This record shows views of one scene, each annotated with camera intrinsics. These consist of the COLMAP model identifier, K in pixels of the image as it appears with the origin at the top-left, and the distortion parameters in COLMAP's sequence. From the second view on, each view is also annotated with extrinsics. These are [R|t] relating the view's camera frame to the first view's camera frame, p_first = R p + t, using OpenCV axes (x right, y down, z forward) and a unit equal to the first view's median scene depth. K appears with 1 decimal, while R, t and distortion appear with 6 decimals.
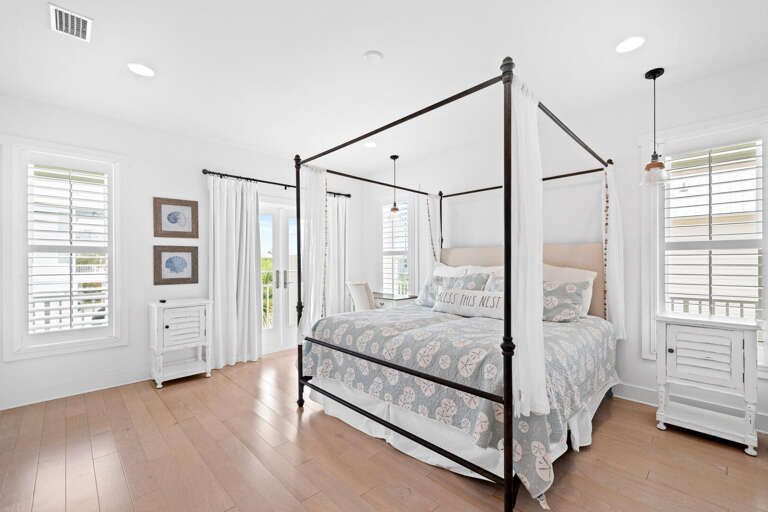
lens RADIAL K [[324.4, 0, 378.5], [0, 324.4, 258.0], [0, 0, 1]] dist [-0.002227, -0.000045]
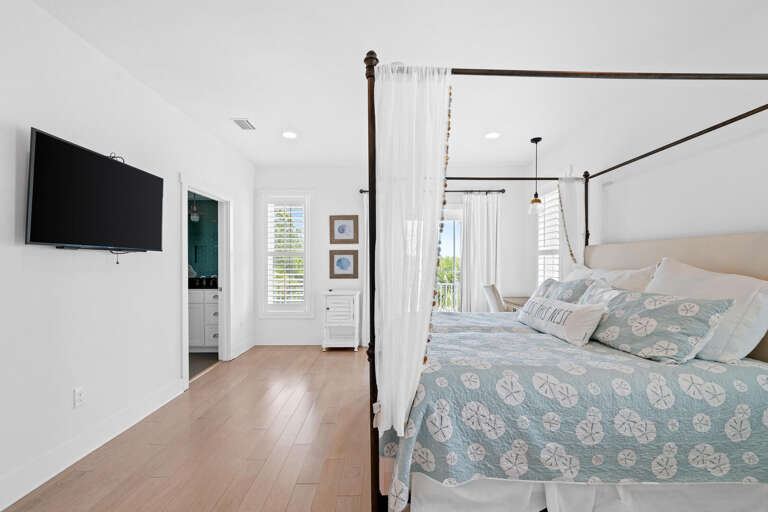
lens RADIAL K [[324.4, 0, 381.9], [0, 324.4, 259.7], [0, 0, 1]] dist [-0.002227, -0.000045]
pose [[0.734318, -0.000769, -0.678805, 0.414142], [0.005769, 0.999970, 0.005108, -0.003127], [0.678781, -0.007667, 0.734301, 0.119776]]
